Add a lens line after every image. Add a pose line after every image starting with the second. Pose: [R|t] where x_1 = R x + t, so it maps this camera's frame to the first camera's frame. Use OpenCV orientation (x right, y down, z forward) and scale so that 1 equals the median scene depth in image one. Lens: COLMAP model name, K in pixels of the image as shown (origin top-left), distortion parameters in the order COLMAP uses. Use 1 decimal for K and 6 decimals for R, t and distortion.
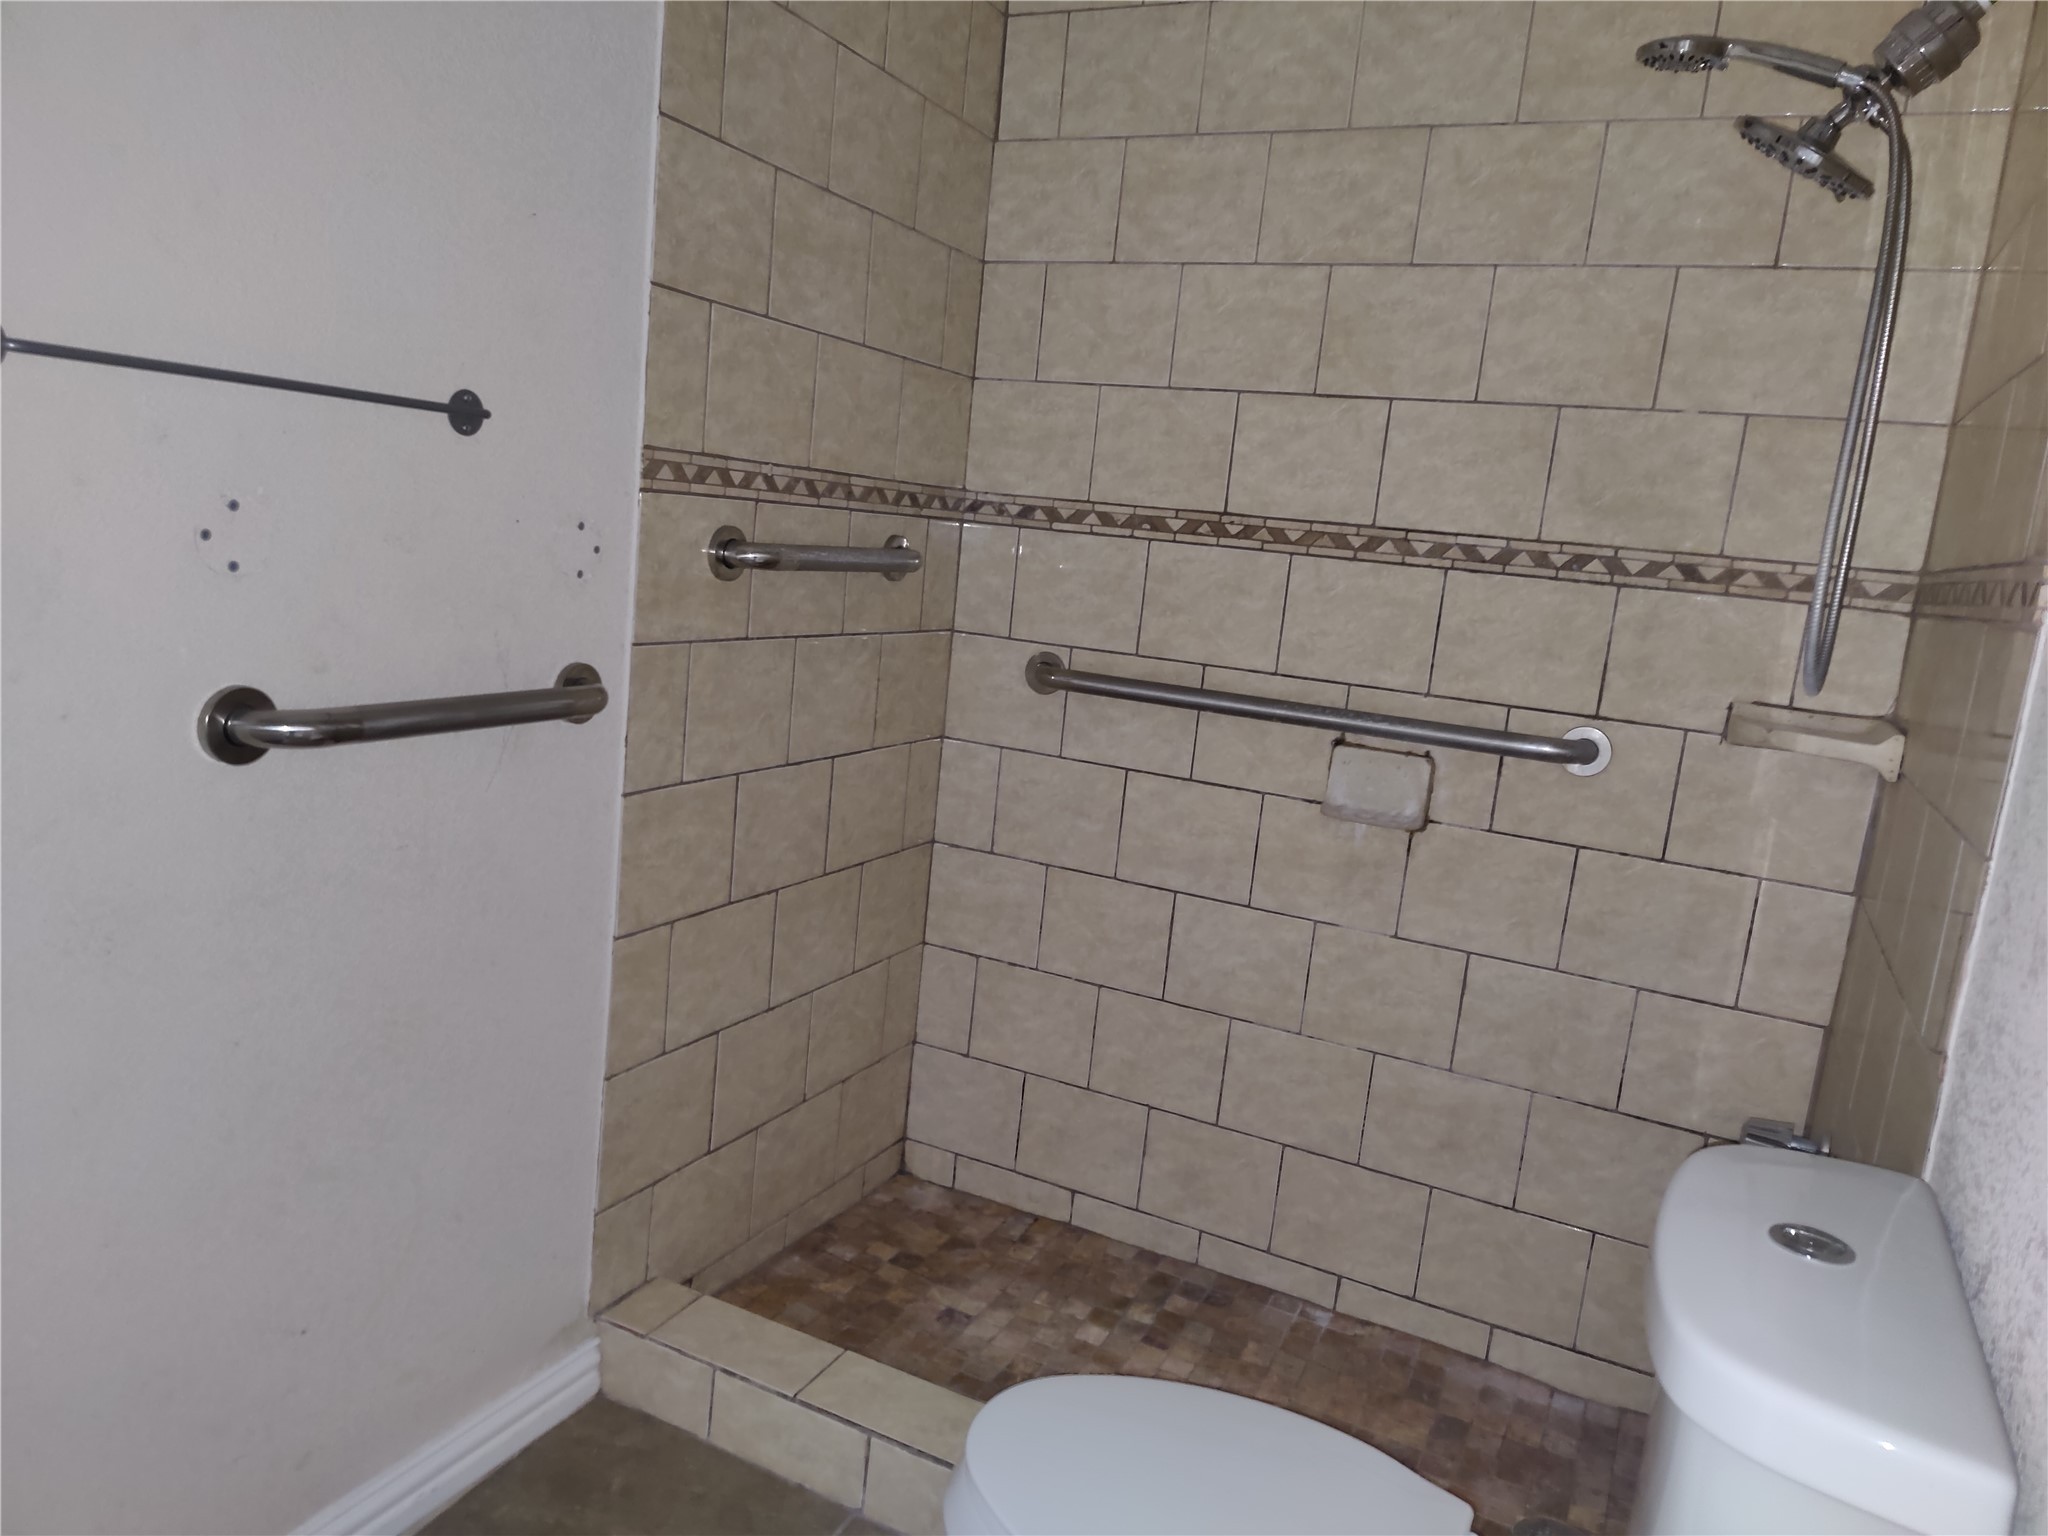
lens RADIAL K [[1395.1, 0, 1013.3], [0, 1395.1, 762.6], [0, 0, 1]] dist [0.013188, 0.007211]
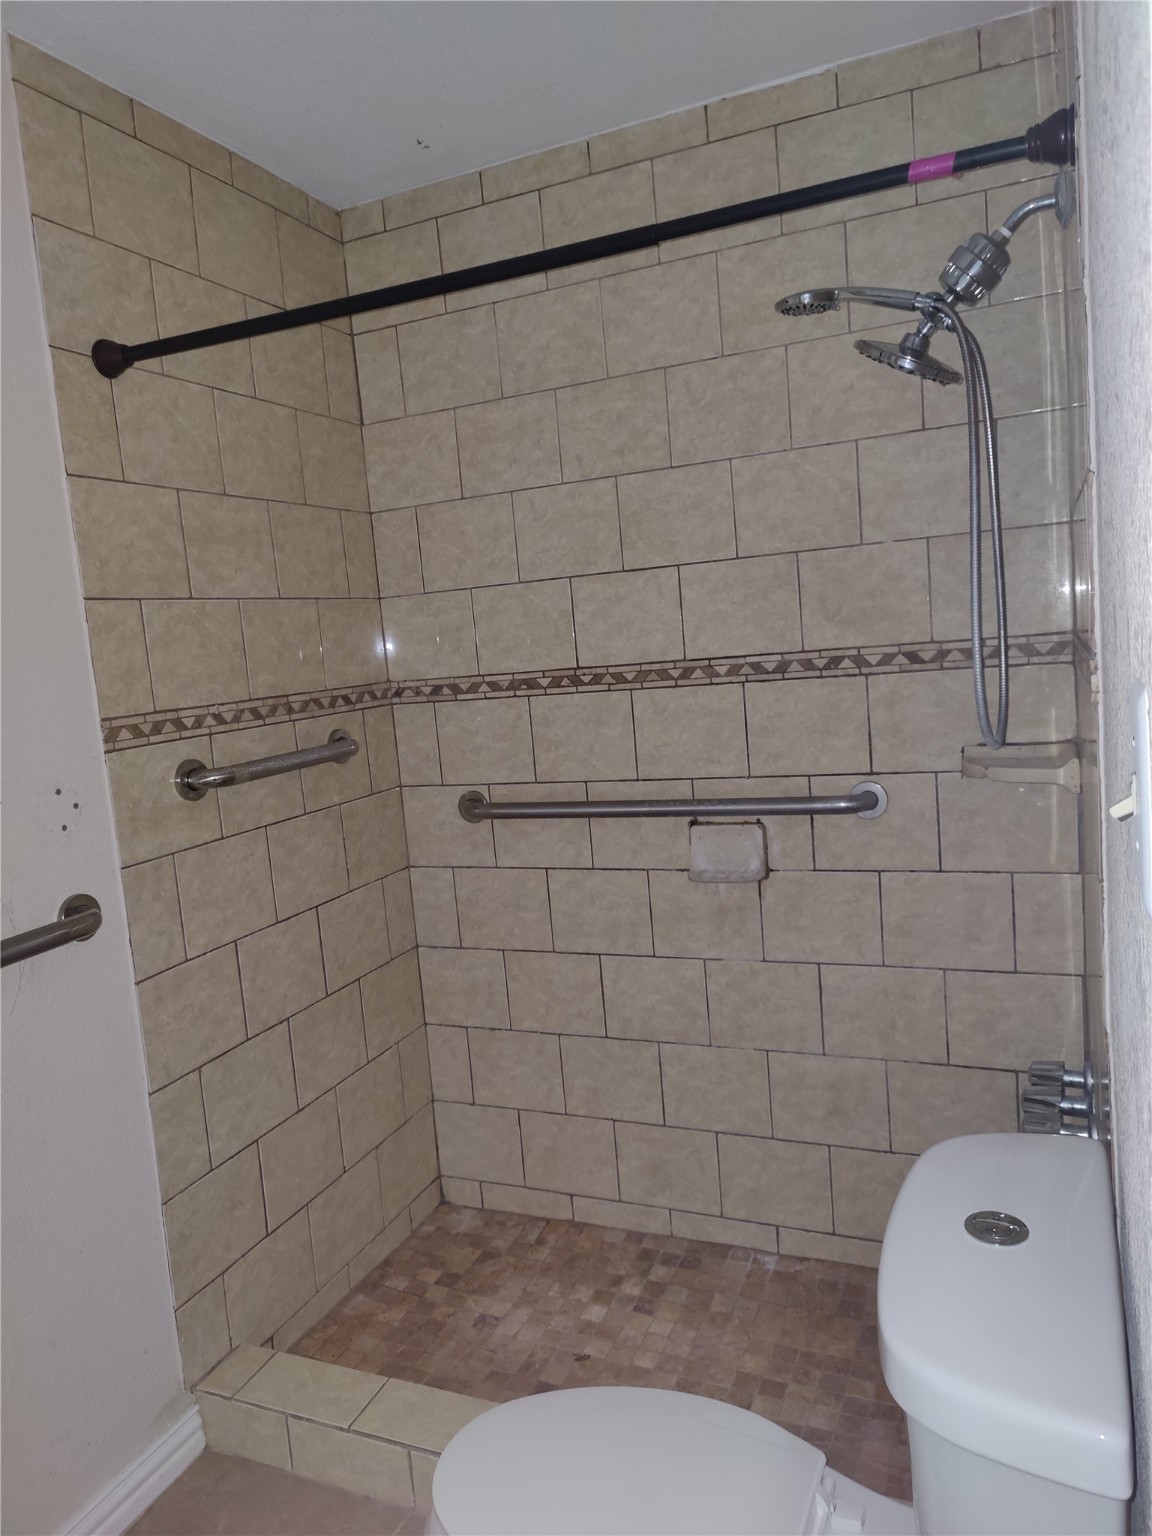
lens RADIAL K [[1051.1, 0, 572.8], [0, 1051.1, 758.9], [0, 0, 1]] dist [0.007526, 0.004274]
pose [[0.982107, -0.185873, 0.030279, 0.104140], [0.187218, 0.981035, -0.050202, -0.046100], [-0.020373, 0.054973, 0.998280, 0.007378]]
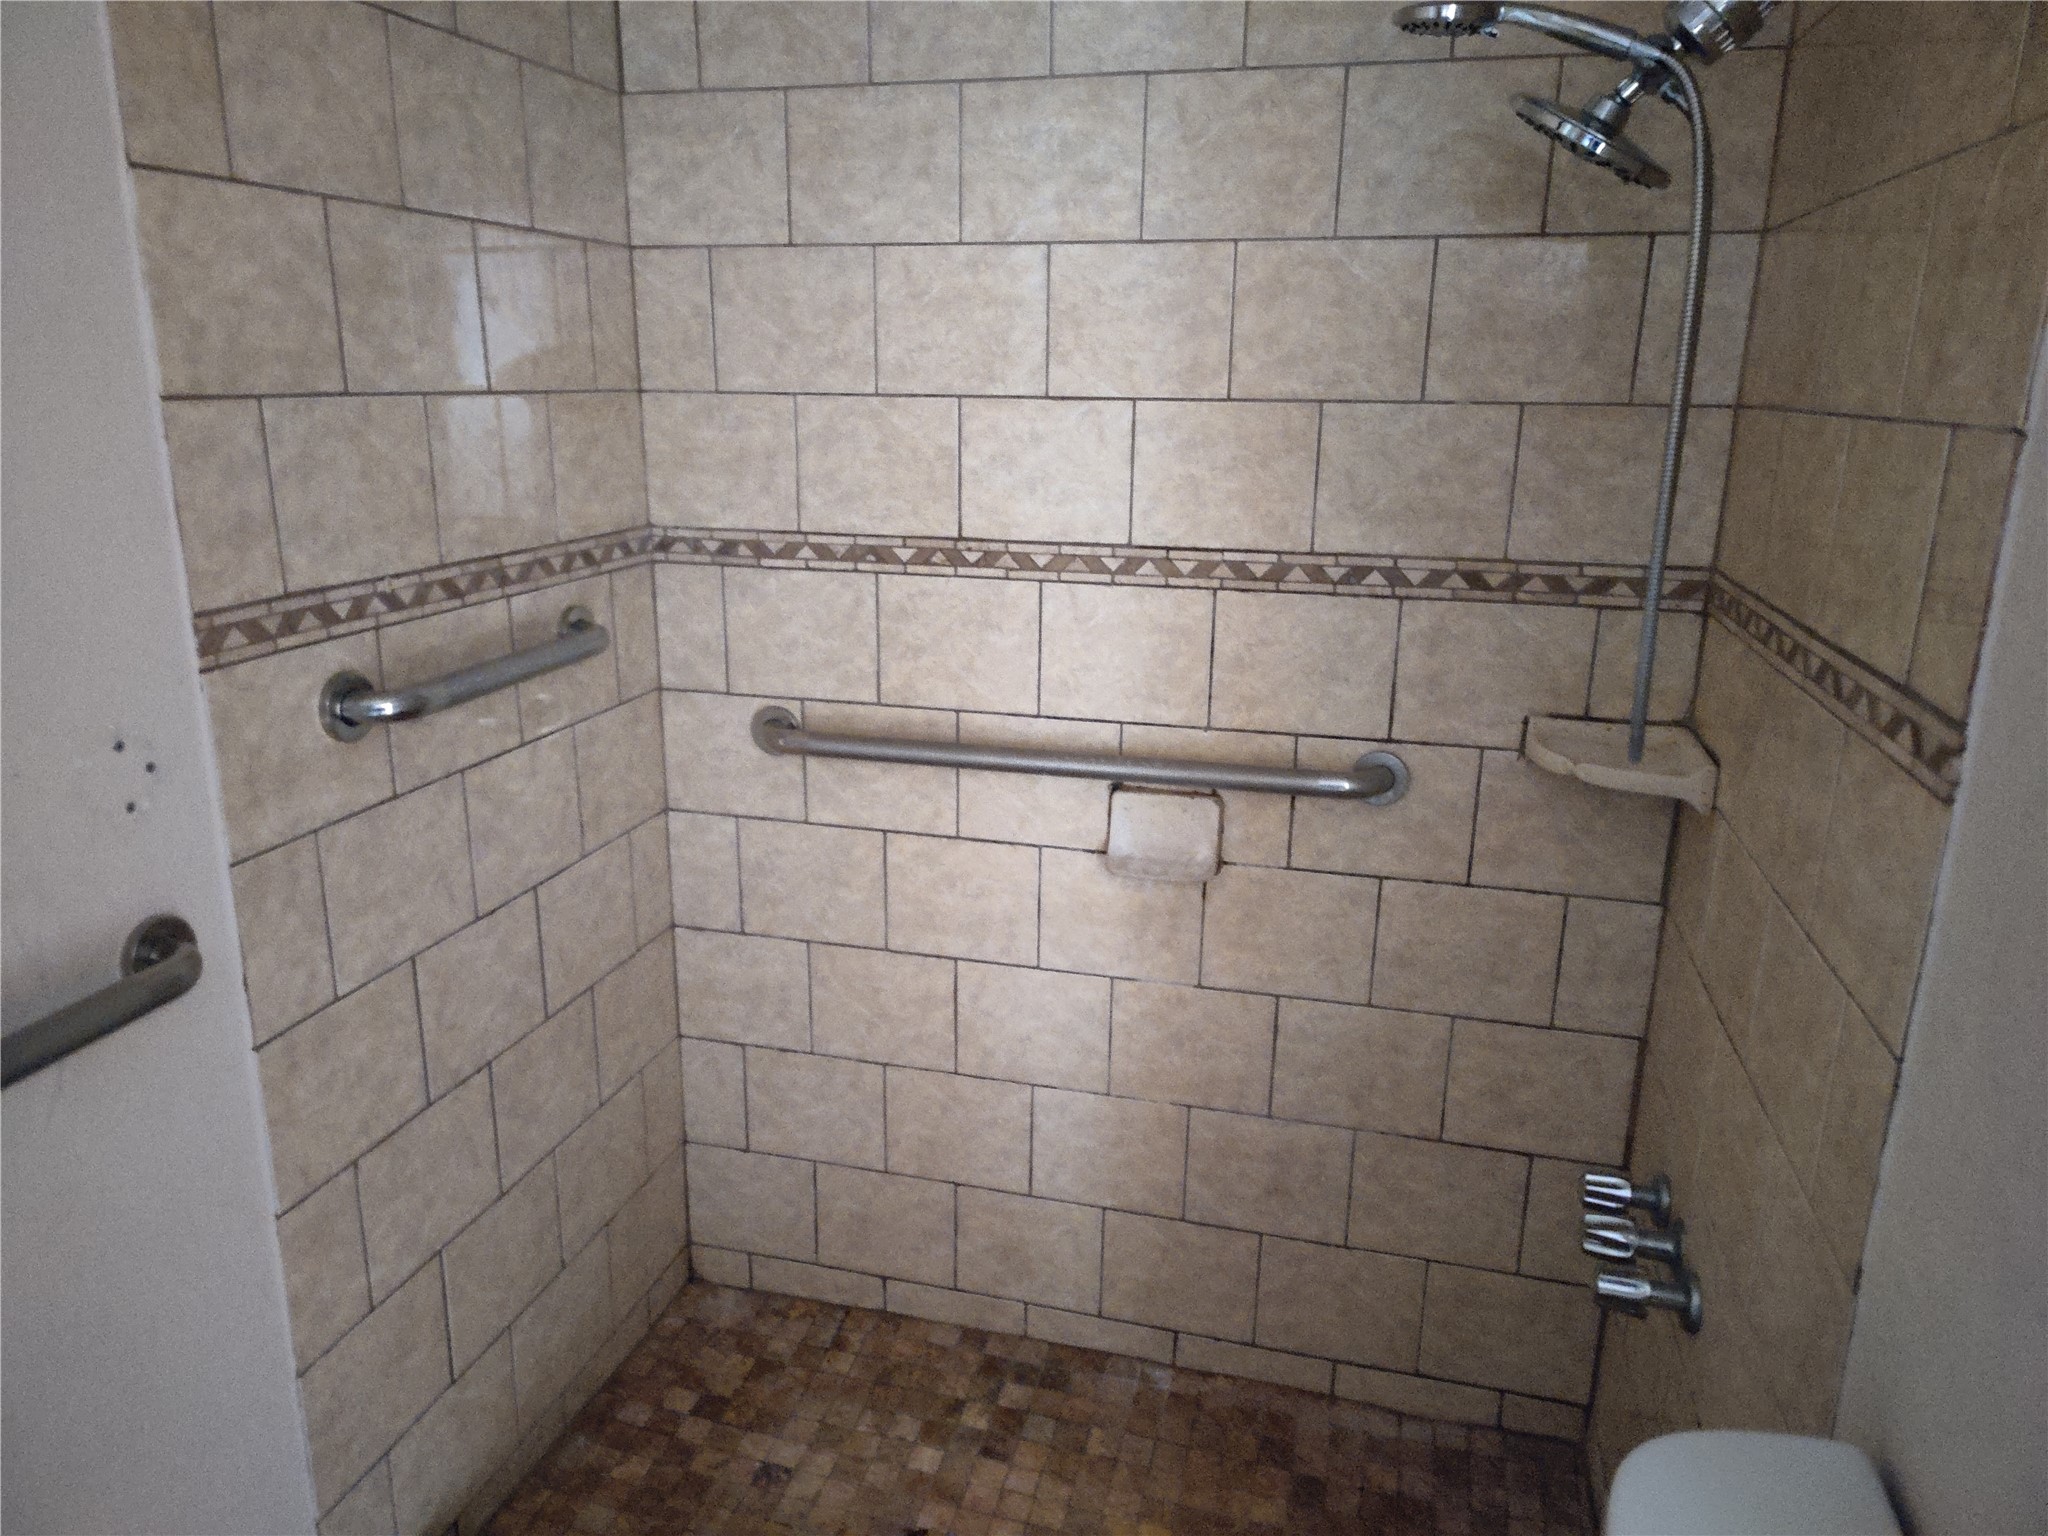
lens RADIAL K [[1395.1, 0, 1013.3], [0, 1395.1, 762.6], [0, 0, 1]] dist [0.013188, 0.007211]
pose [[0.976553, -0.136195, 0.166721, 0.021623], [0.116406, 0.985526, 0.123242, -0.150052], [-0.181092, -0.100945, 0.978272, 0.140879]]
